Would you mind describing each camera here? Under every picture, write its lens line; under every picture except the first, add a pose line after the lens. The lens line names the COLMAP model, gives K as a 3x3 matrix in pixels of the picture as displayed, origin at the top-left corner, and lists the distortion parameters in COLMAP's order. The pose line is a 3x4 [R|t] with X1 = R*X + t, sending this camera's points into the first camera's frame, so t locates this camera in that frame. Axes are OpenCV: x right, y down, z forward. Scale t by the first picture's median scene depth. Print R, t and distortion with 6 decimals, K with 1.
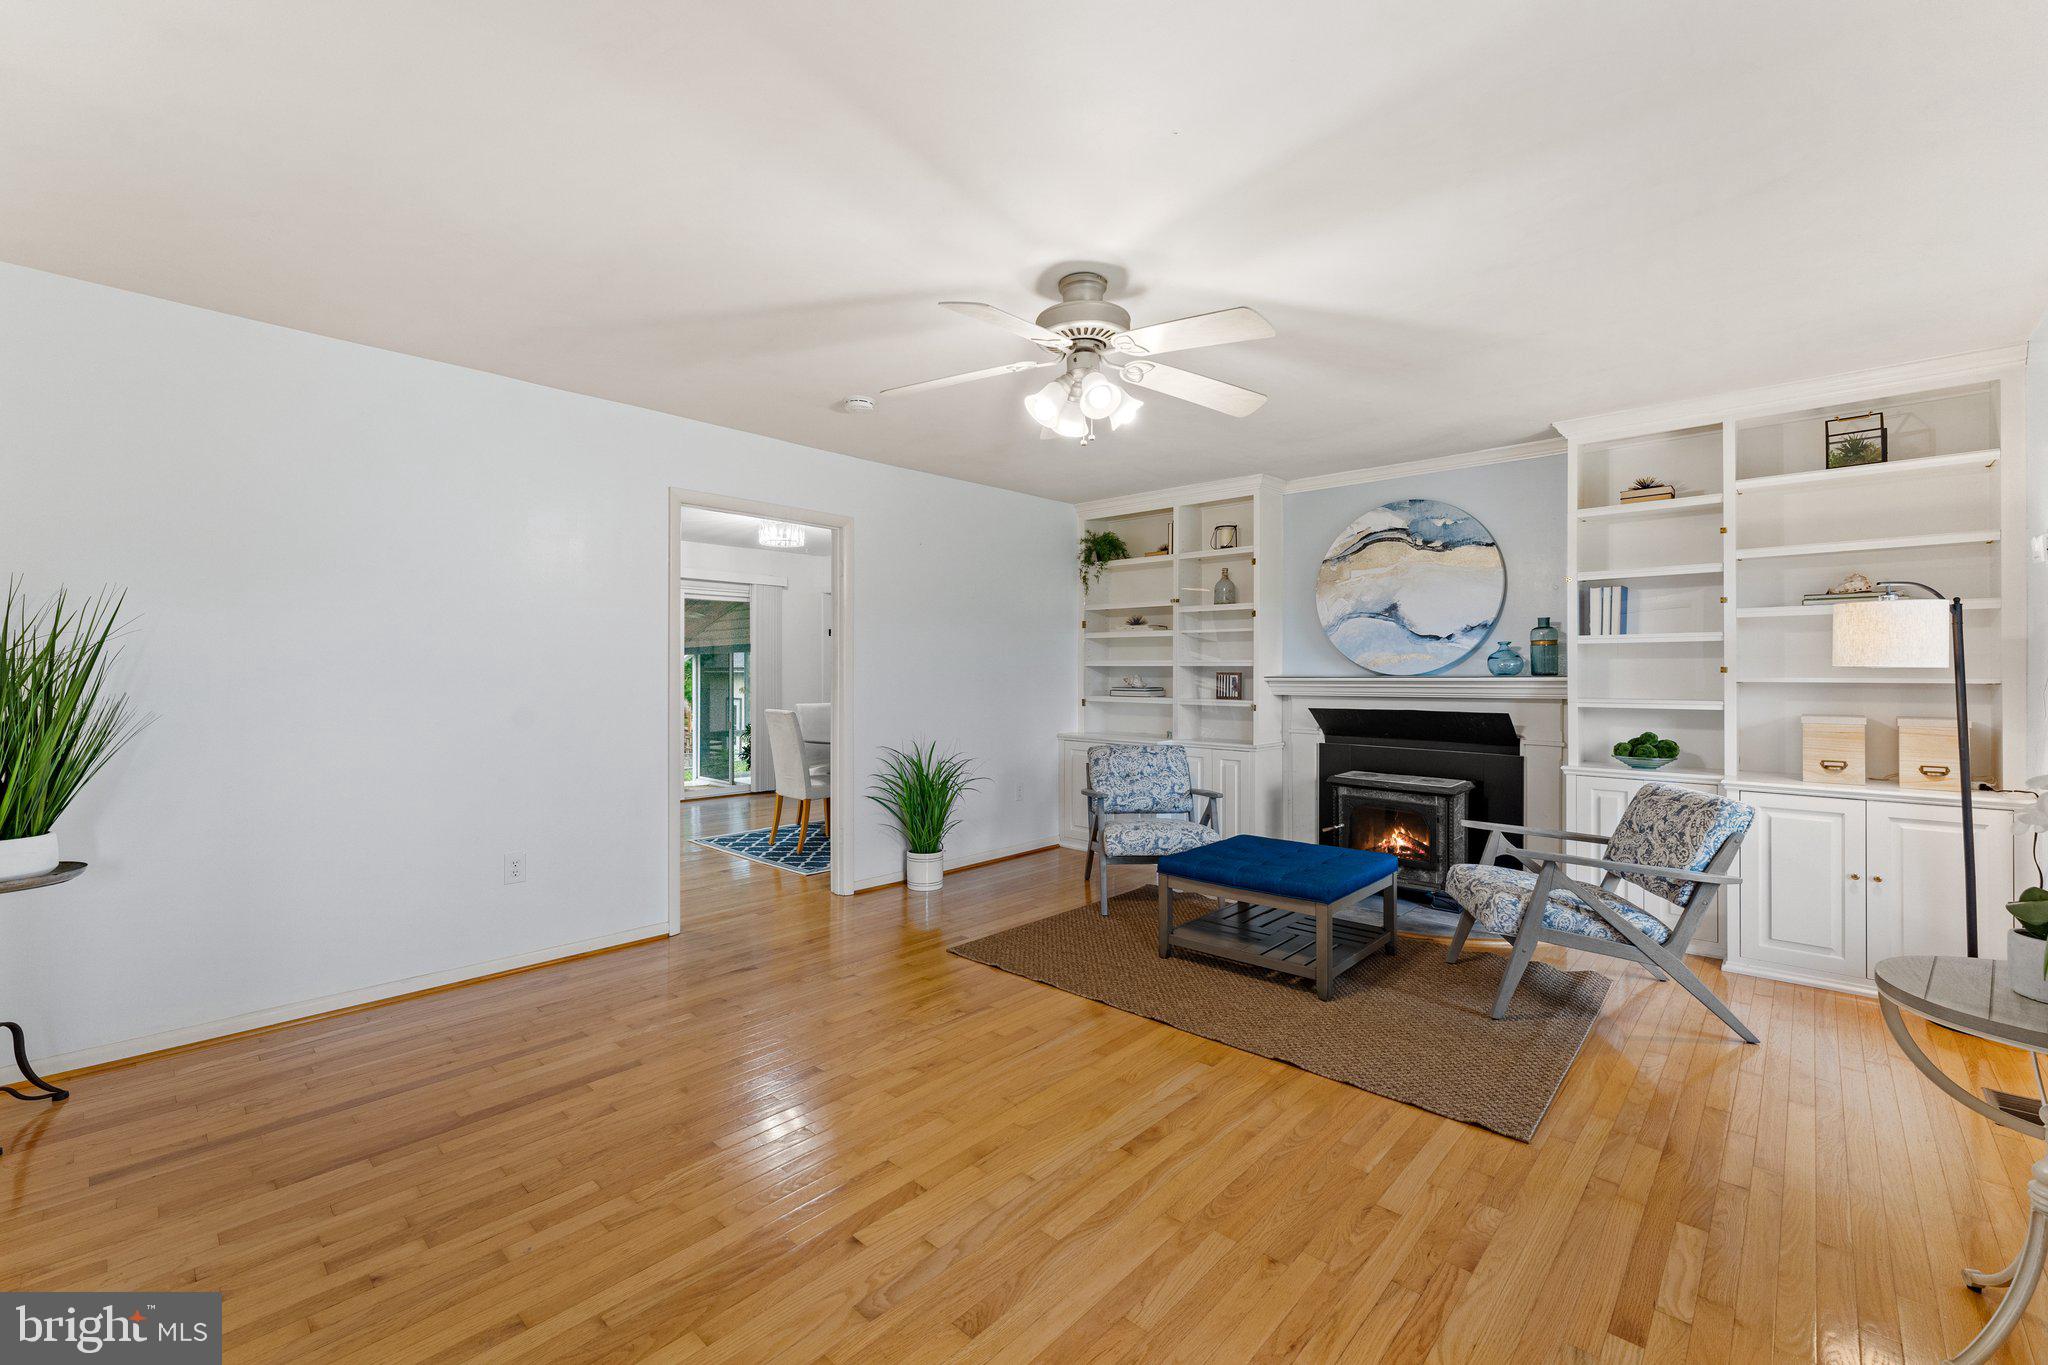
lens RADIAL K [[853.8, 0, 1019.9], [0, 853.8, 667.1], [0, 0, 1]] dist [-0.001124, -0.000102]
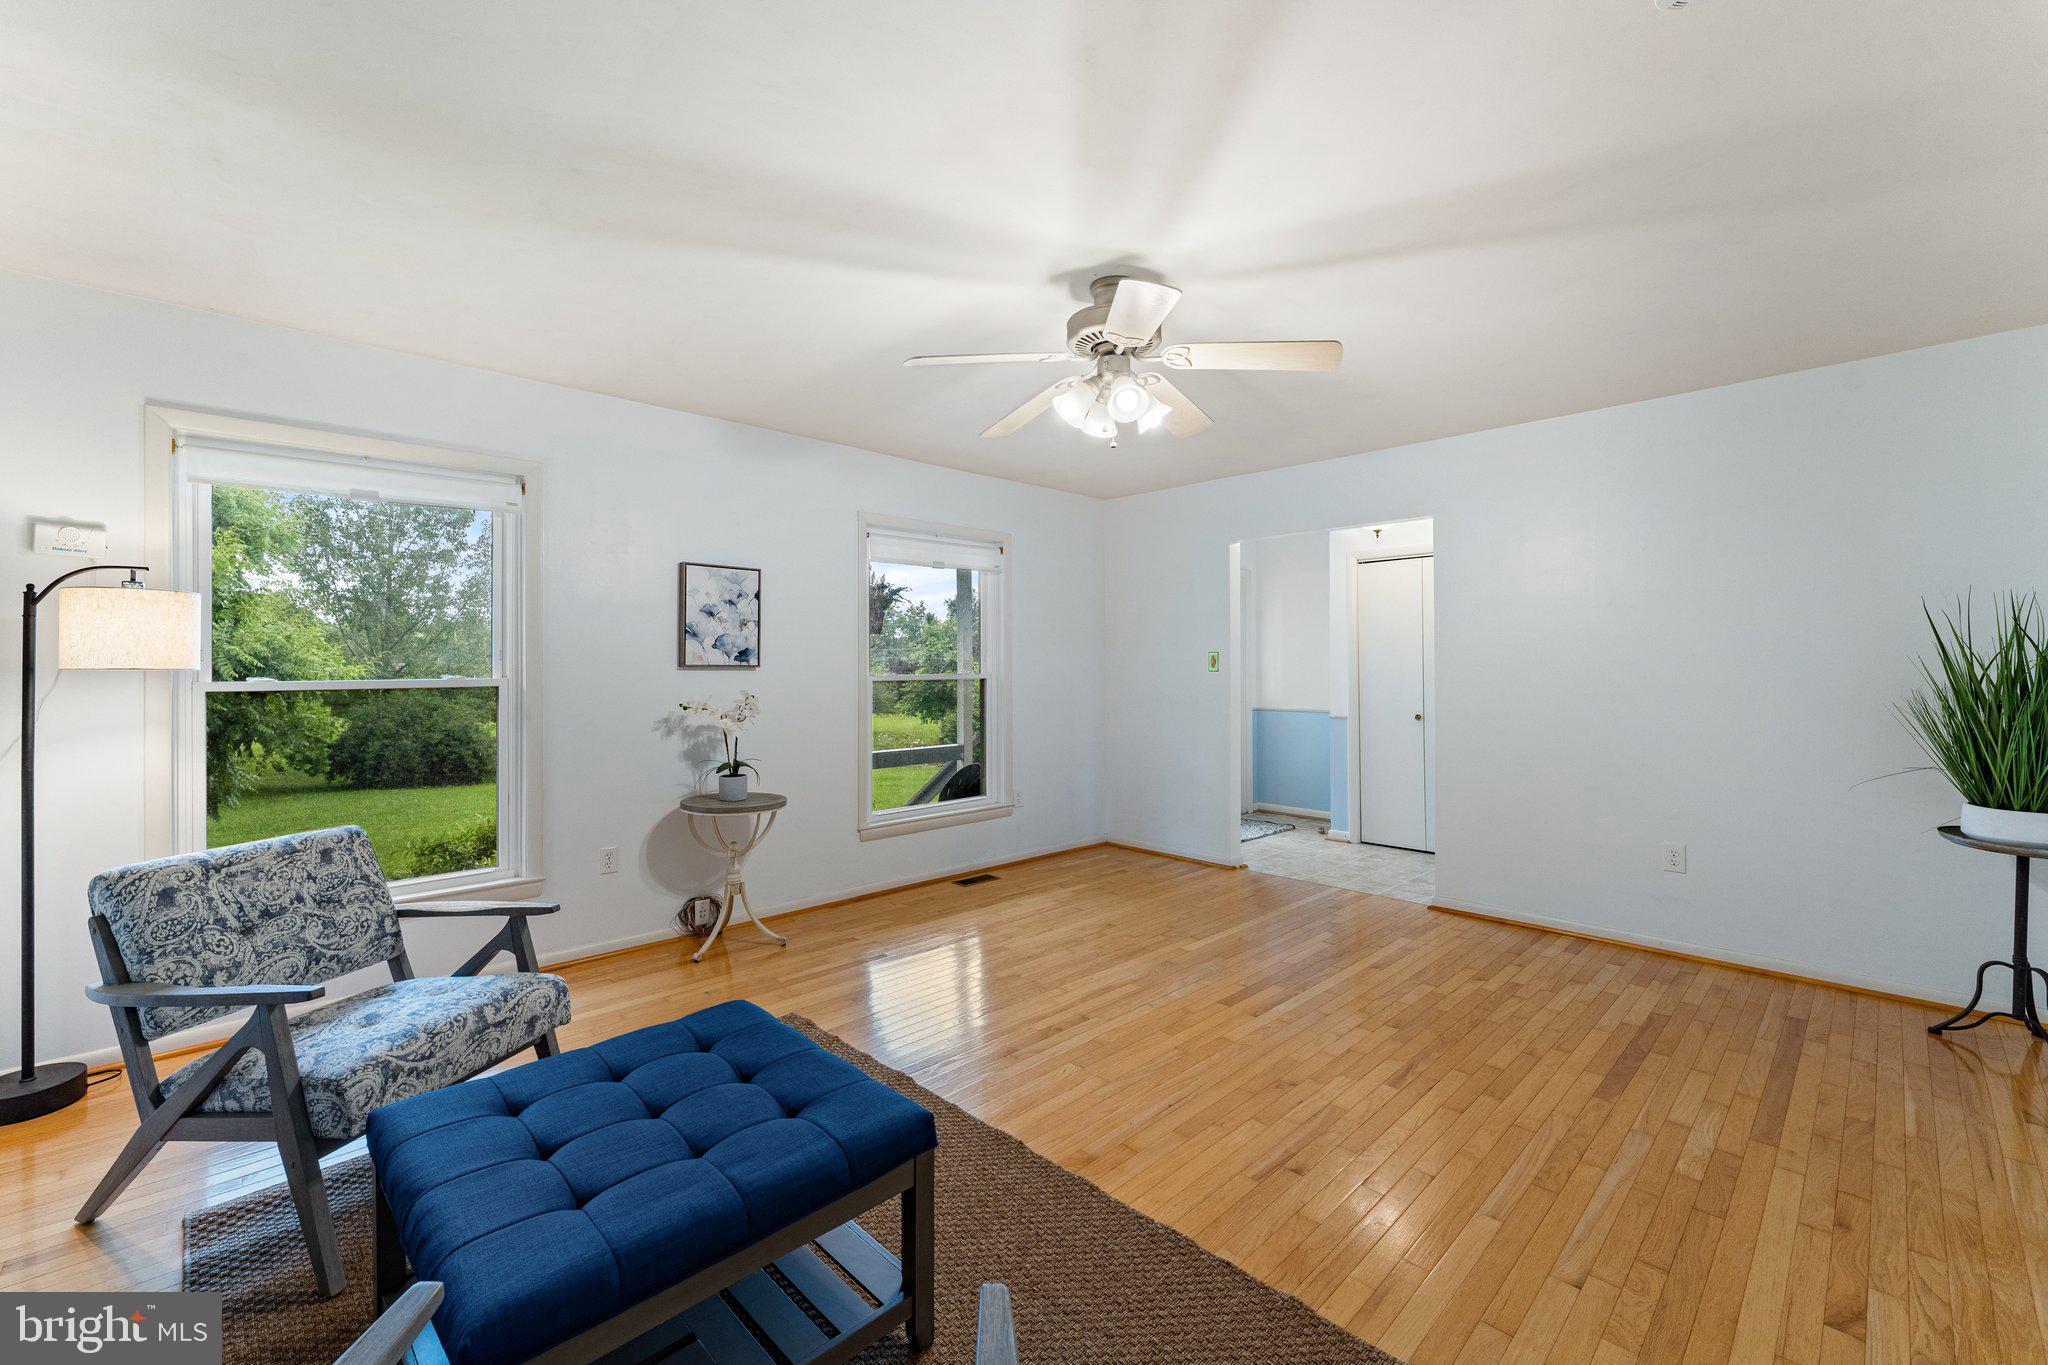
lens RADIAL K [[853.8, 0, 1019.9], [0, 853.8, 667.1], [0, 0, 1]] dist [-0.001124, -0.000102]
pose [[-0.998777, -0.007127, 0.048926, 0.152424], [-0.007383, 0.999960, -0.005054, 0.010965], [-0.048888, -0.005409, -0.998790, 2.170145]]
